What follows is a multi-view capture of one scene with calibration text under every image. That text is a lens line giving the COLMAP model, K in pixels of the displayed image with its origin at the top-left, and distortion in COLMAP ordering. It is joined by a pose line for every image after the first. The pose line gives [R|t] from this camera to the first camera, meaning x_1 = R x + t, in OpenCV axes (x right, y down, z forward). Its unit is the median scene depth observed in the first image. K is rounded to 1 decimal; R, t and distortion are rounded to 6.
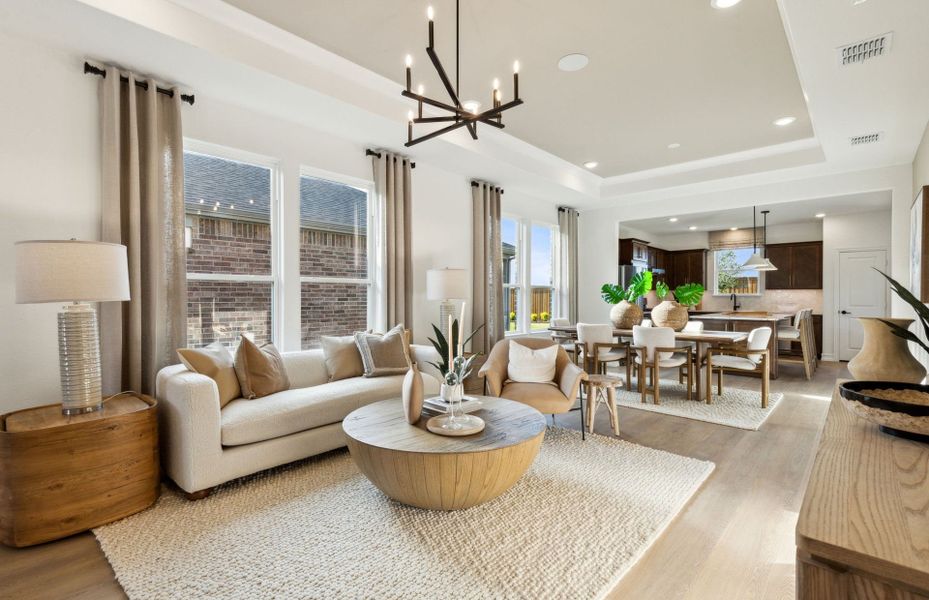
lens RADIAL K [[414.9, 0, 466.2], [0, 414.9, 300.9], [0, 0, 1]] dist [0.000934, -0.001740]
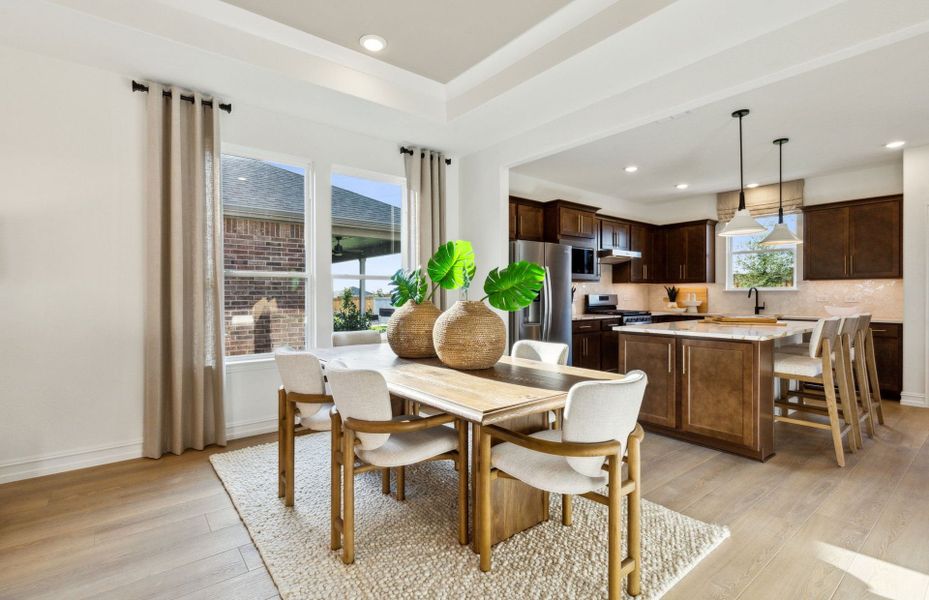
lens RADIAL K [[414.9, 0, 441.9], [0, 414.9, 294.6], [0, 0, 1]] dist [0.000934, -0.001740]
pose [[0.985669, -0.001050, -0.168689, 0.264129], [-0.000477, 0.999959, -0.009010, 0.000468], [0.168692, 0.008961, 0.985628, 0.266568]]
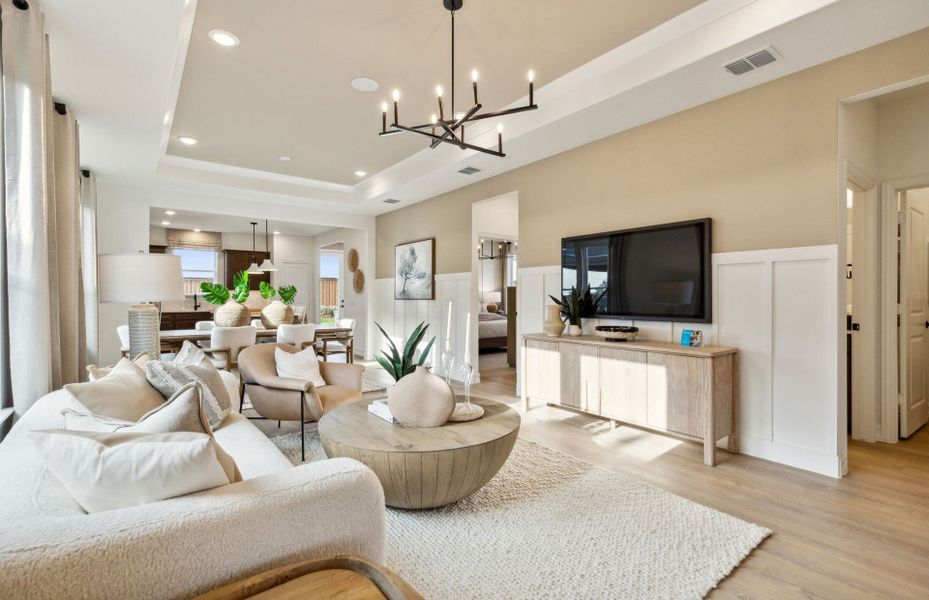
lens RADIAL K [[414.9, 0, 461.1], [0, 414.9, 298.5], [0, 0, 1]] dist [0.000934, -0.001740]
pose [[0.163098, -0.008166, 0.986576, -0.241194], [0.012944, 0.999897, 0.006137, -0.002304], [-0.986525, 0.011769, 0.163186, 0.173769]]
